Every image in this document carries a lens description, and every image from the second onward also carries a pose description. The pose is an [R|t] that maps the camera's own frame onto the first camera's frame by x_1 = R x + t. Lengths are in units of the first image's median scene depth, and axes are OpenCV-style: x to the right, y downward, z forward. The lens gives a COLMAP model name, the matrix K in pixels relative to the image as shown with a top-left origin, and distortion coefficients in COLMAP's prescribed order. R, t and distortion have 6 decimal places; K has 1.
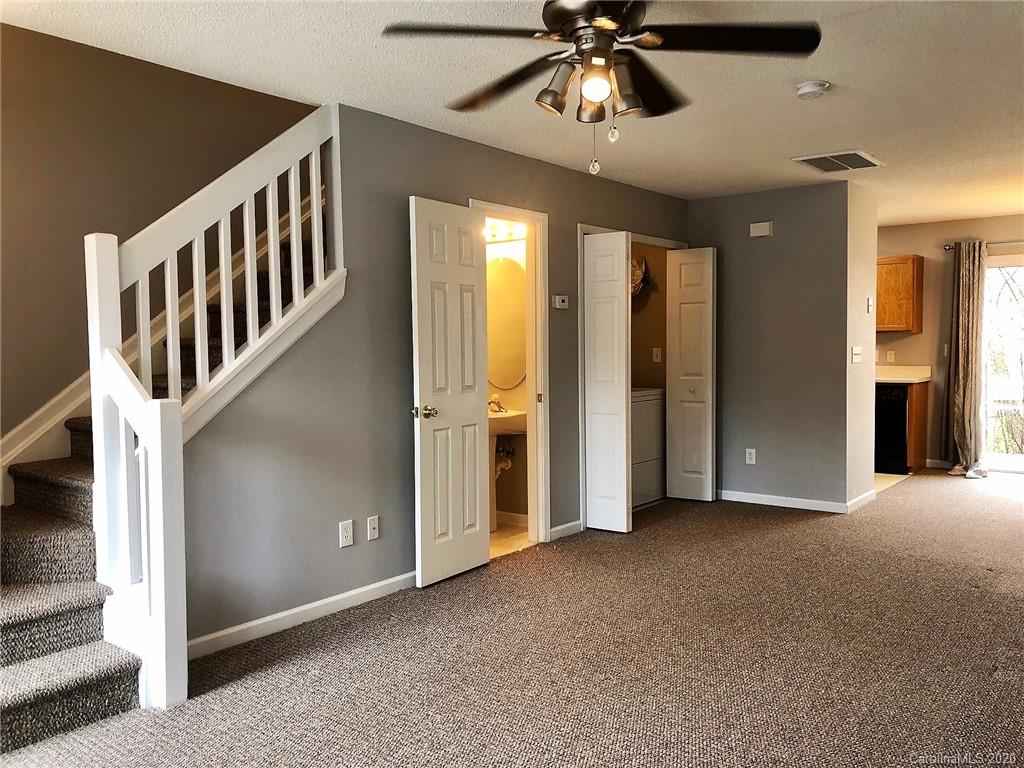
lens RADIAL K [[833.7, 0, 514.7], [0, 833.7, 392.4], [0, 0, 1]] dist [-0.004665, -0.001752]
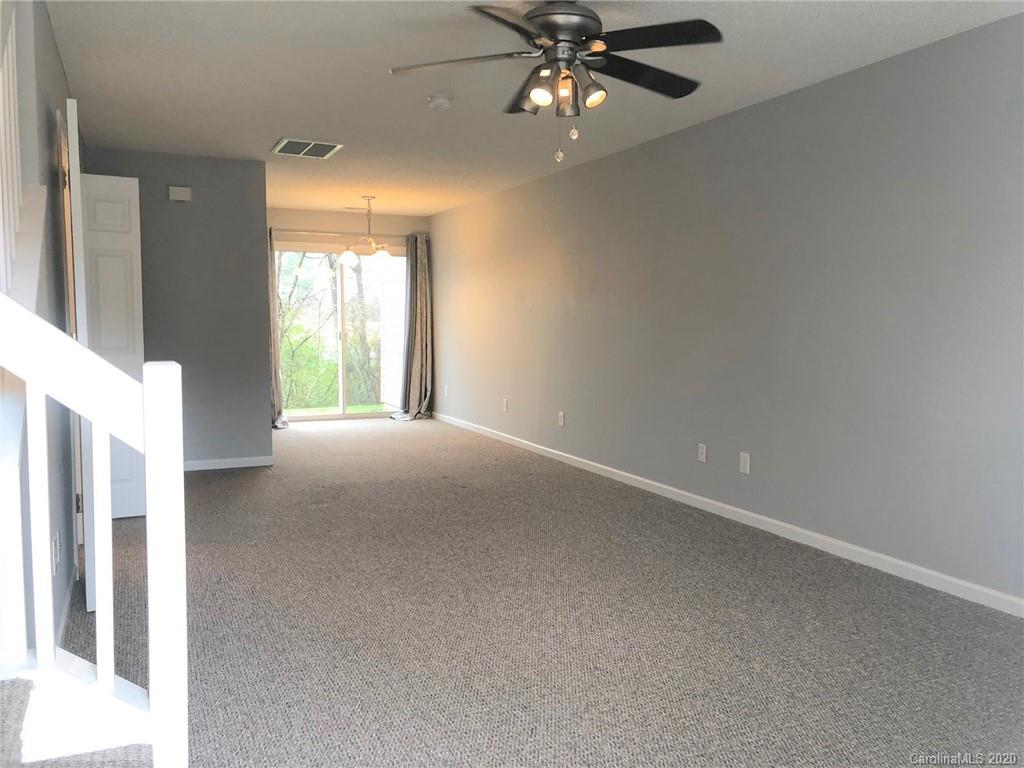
lens RADIAL K [[833.7, 0, 516.4], [0, 833.7, 378.6], [0, 0, 1]] dist [-0.004665, -0.001752]
pose [[0.451759, -0.050854, 0.890689, -0.735724], [0.042562, 0.998466, 0.035420, 0.010607], [-0.891124, 0.021908, 0.453231, 0.350524]]
